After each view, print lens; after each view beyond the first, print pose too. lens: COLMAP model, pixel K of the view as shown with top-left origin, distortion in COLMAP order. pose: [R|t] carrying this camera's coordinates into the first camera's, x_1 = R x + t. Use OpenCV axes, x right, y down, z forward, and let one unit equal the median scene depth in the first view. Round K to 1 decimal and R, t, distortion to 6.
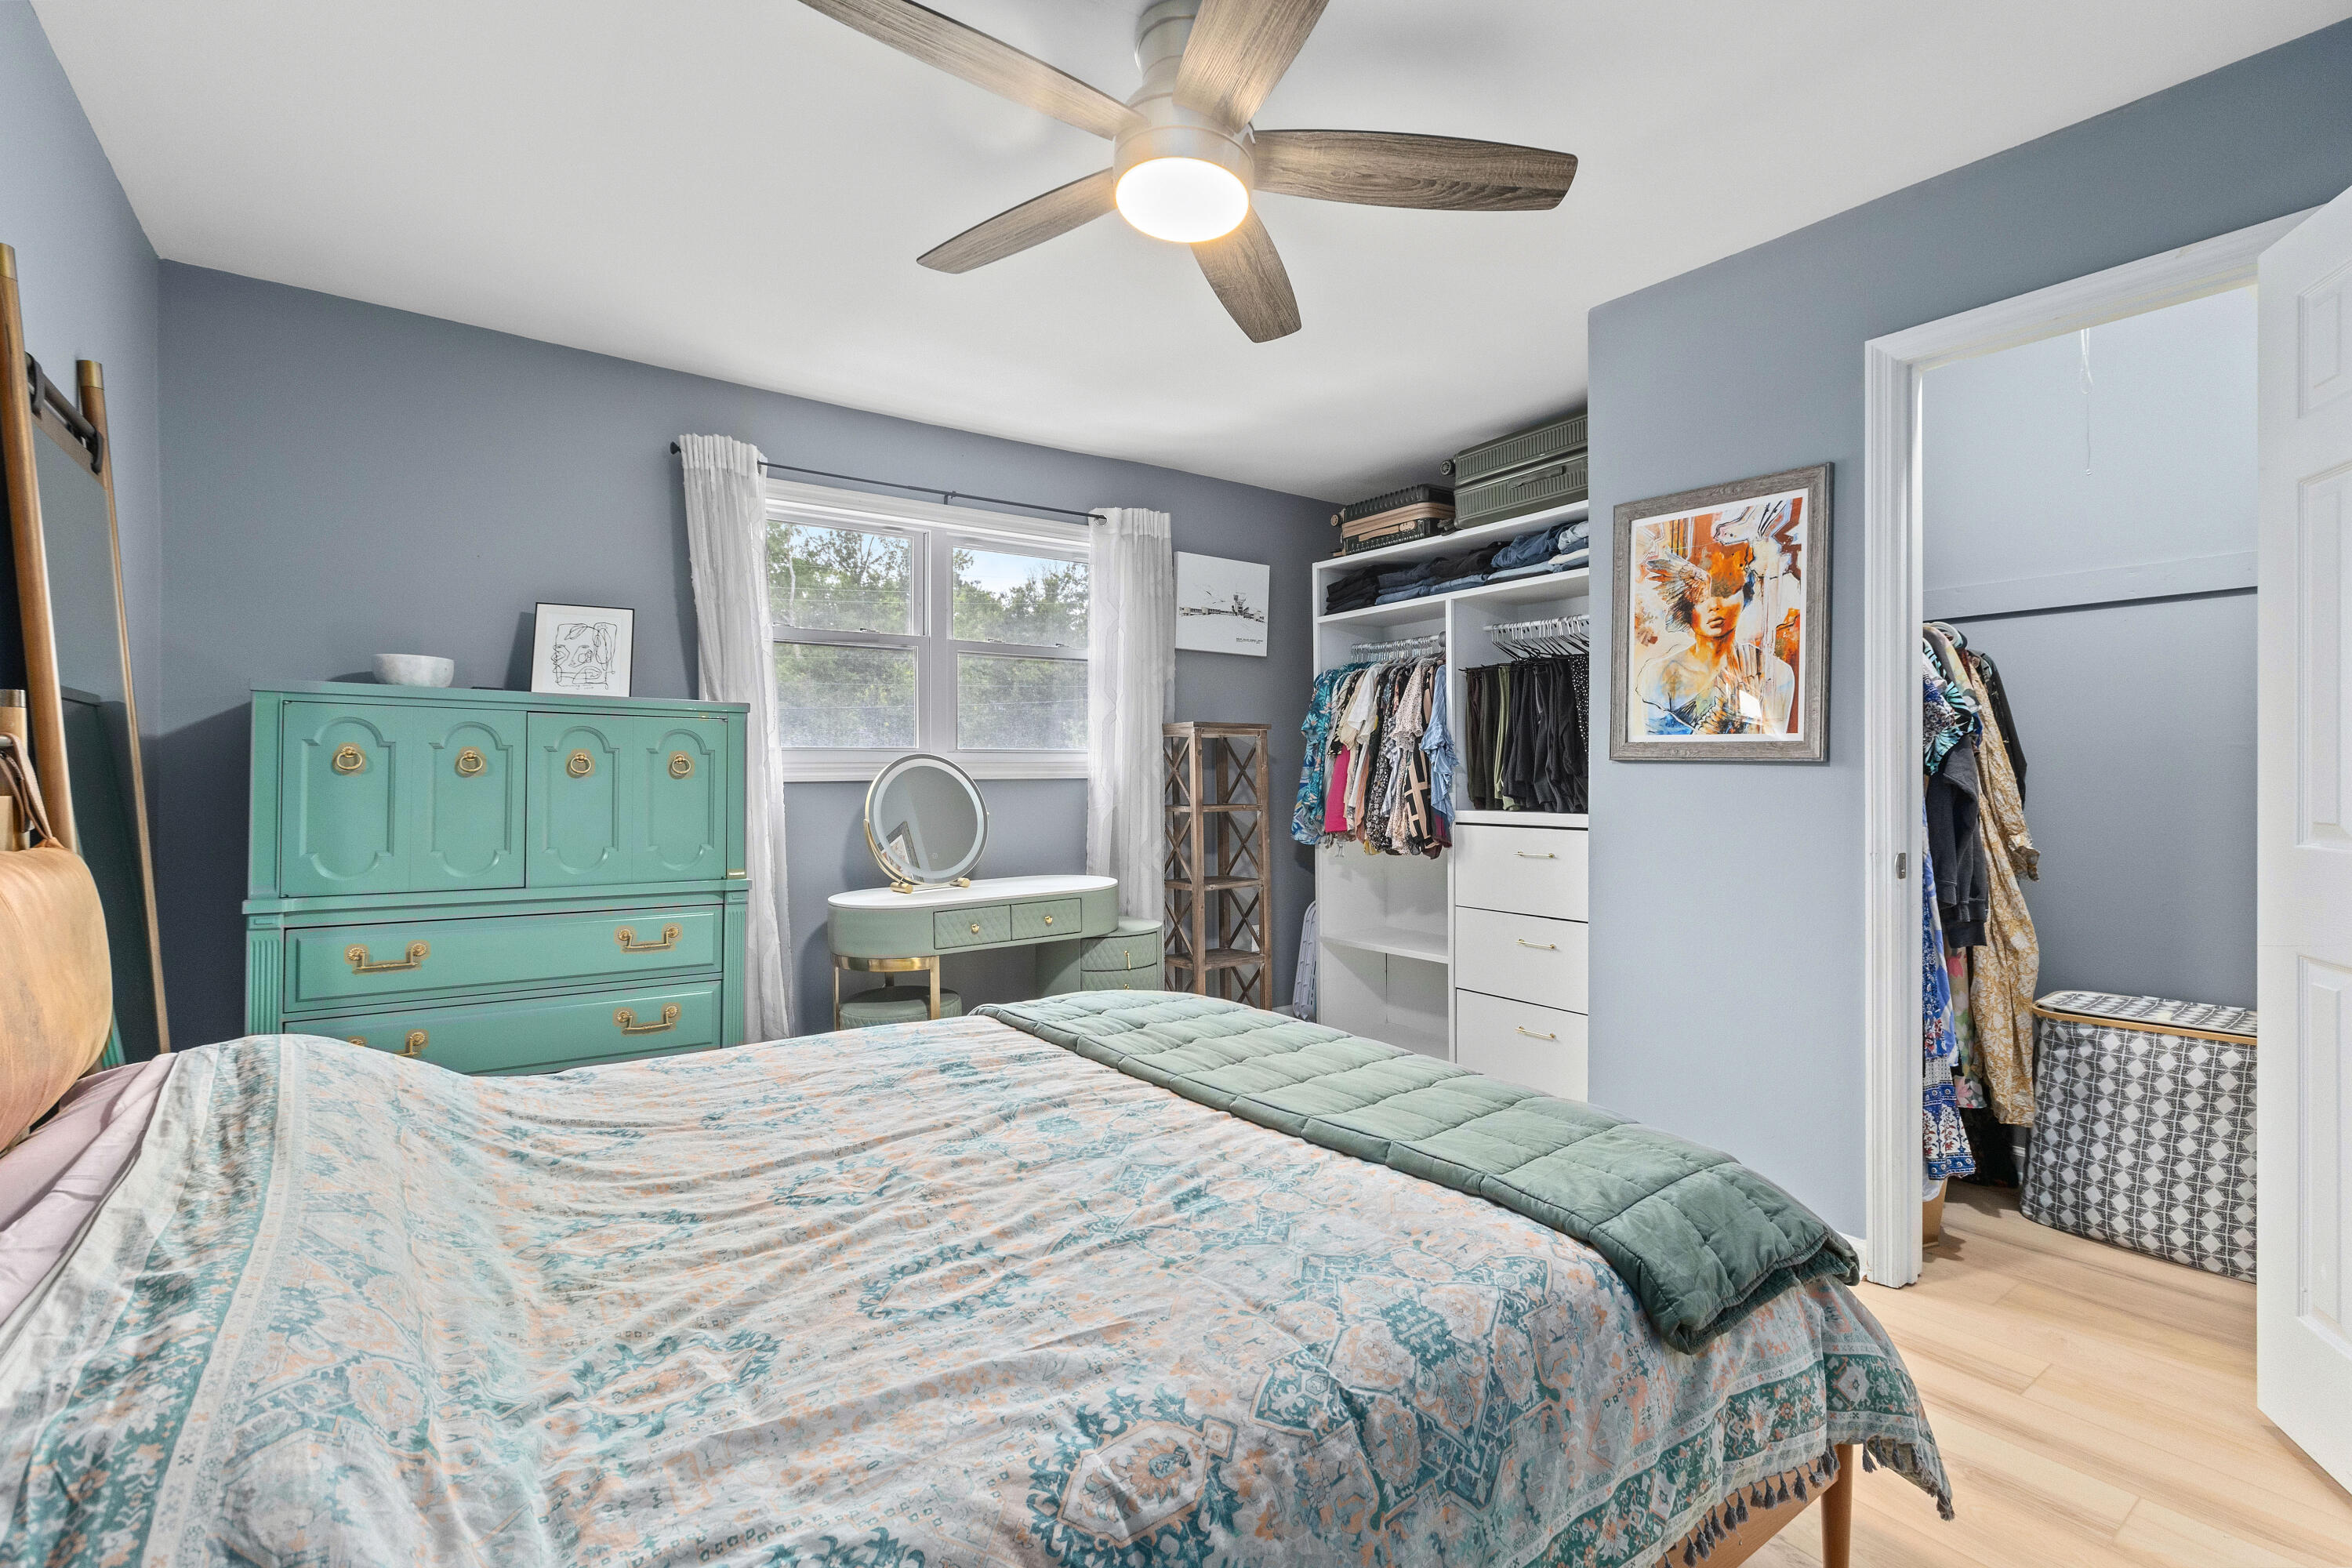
lens RADIAL K [[1090.8, 0, 1173.1], [0, 1090.8, 777.5], [0, 0, 1]] dist [0.008504, -0.003421]
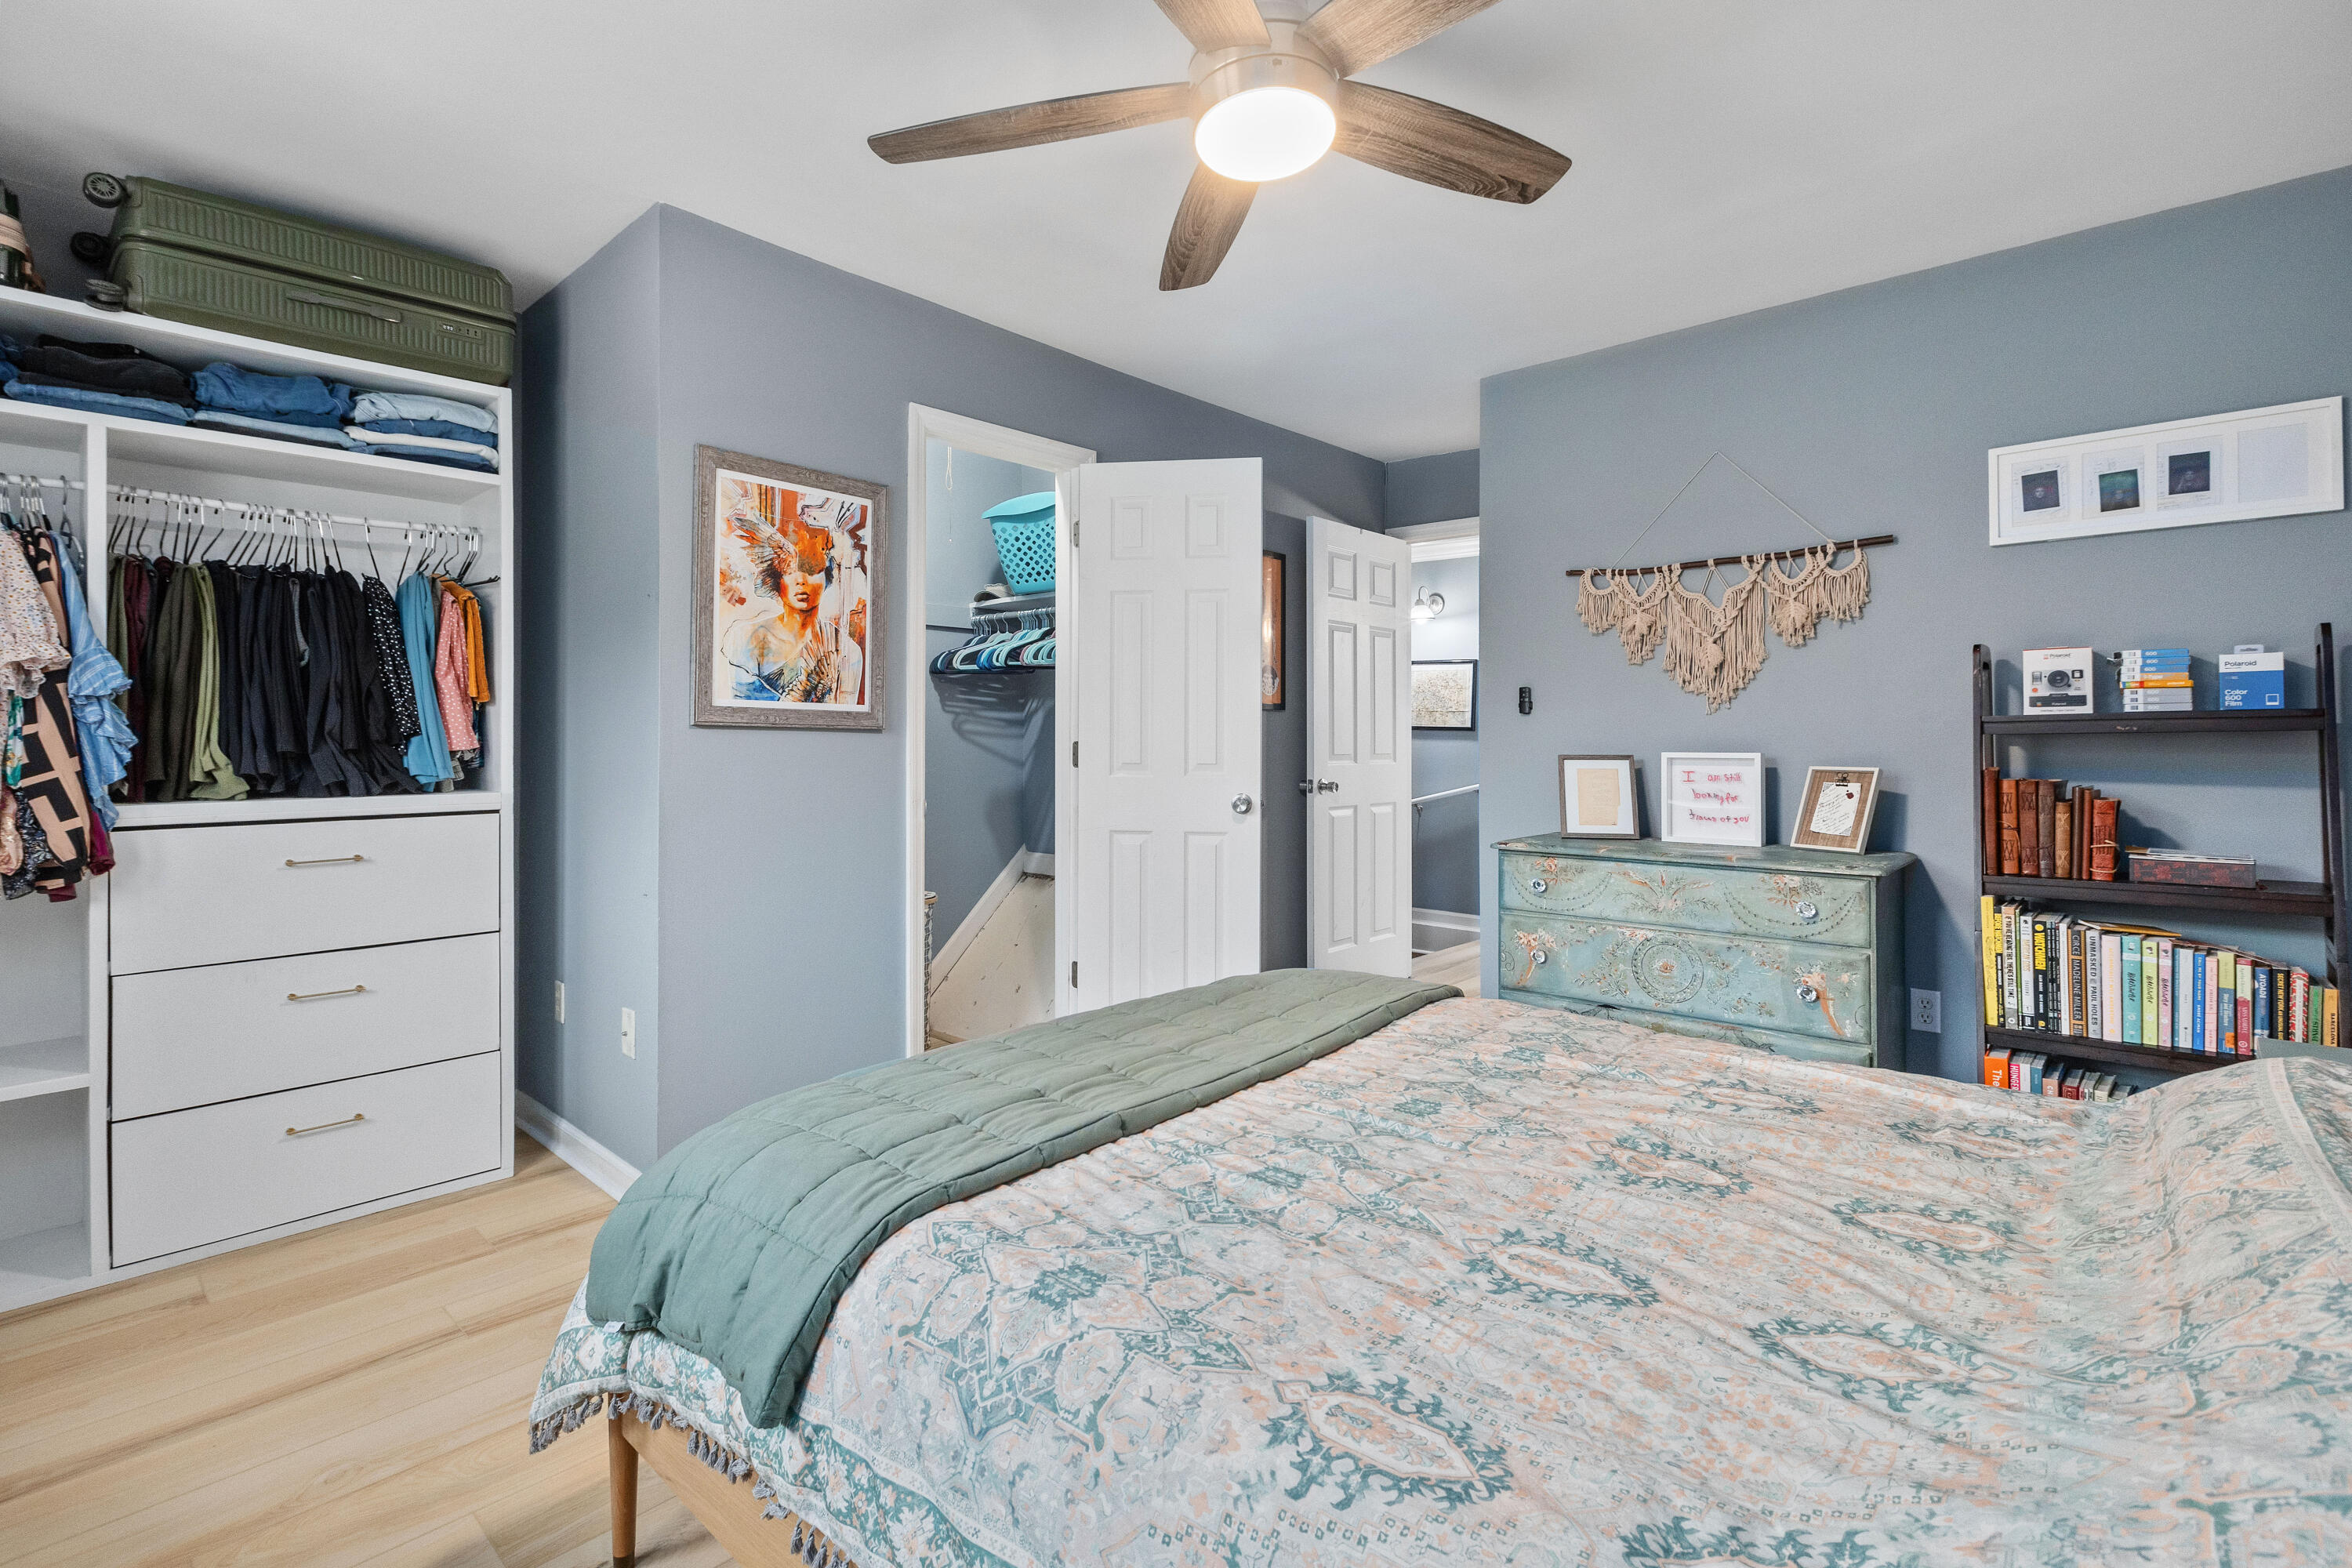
lens RADIAL K [[1090.8, 0, 1187.5], [0, 1090.8, 733.9], [0, 0, 1]] dist [0.008504, -0.003421]
pose [[-0.210554, 0.002129, 0.977580, -0.605686], [0.001240, 0.999997, -0.001911, -0.006655], [-0.977581, 0.000810, -0.210556, 0.849855]]
